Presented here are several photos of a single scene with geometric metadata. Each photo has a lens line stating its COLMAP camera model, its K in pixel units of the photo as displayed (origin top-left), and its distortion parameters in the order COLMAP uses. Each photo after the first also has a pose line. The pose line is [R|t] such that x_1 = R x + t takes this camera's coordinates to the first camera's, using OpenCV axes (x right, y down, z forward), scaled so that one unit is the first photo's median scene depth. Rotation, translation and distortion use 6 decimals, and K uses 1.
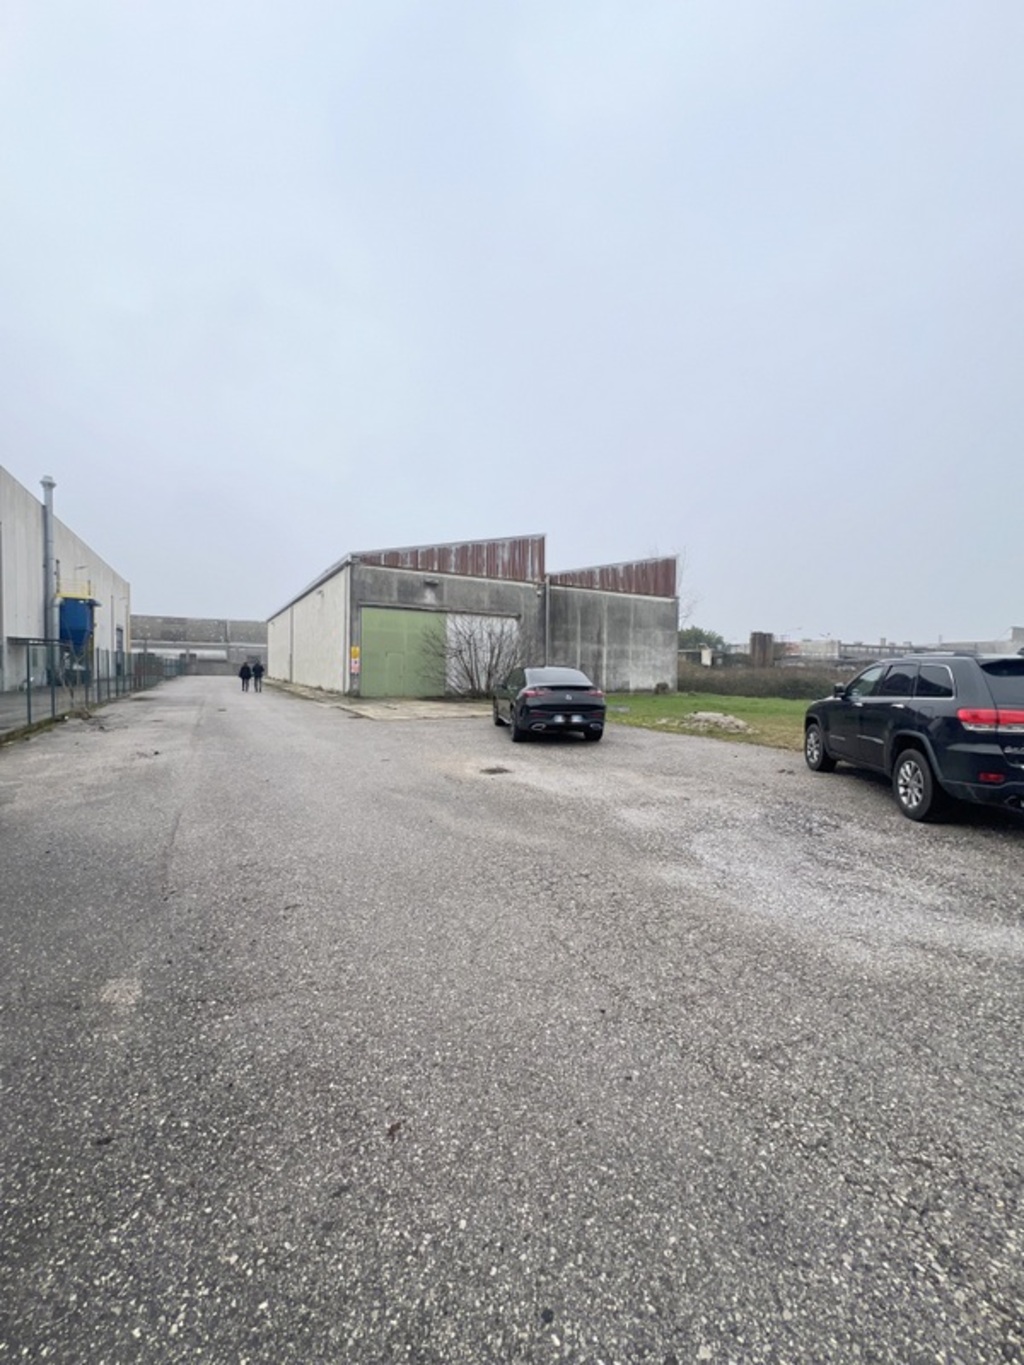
lens RADIAL K [[543.8, 0, 513.3], [0, 543.8, 684.3], [0, 0, 1]] dist [0.000170, -0.000269]
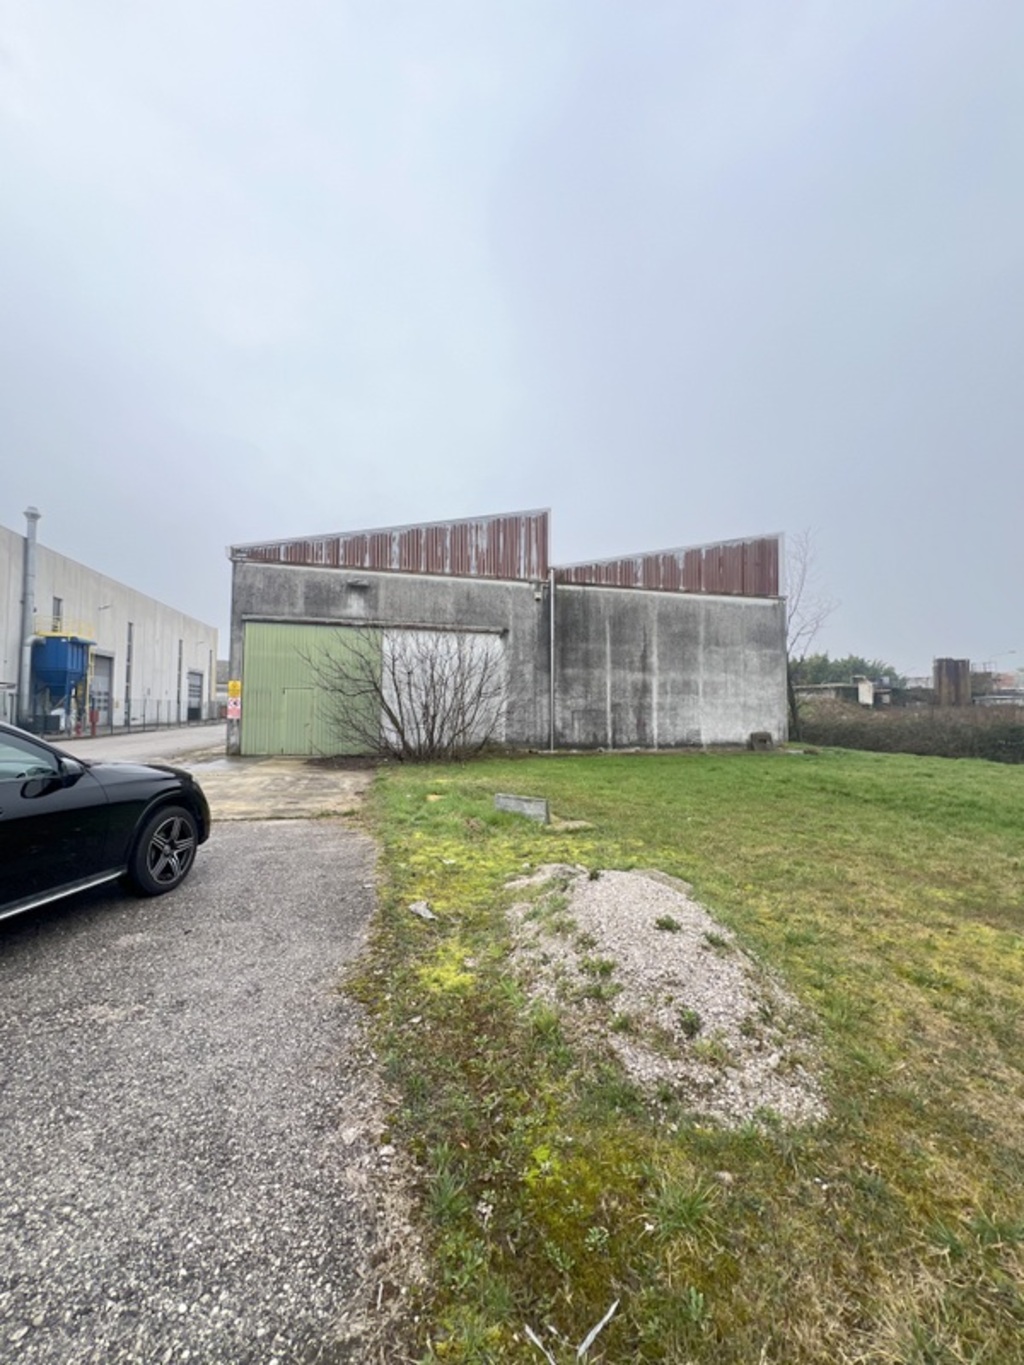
lens RADIAL K [[543.8, 0, 513.3], [0, 543.8, 684.3], [0, 0, 1]] dist [0.000170, -0.000269]
pose [[0.966489, -0.018535, -0.256039, 0.181772], [-0.001261, 0.997035, -0.076936, -0.010233], [0.256706, 0.074681, 0.963600, 0.358899]]
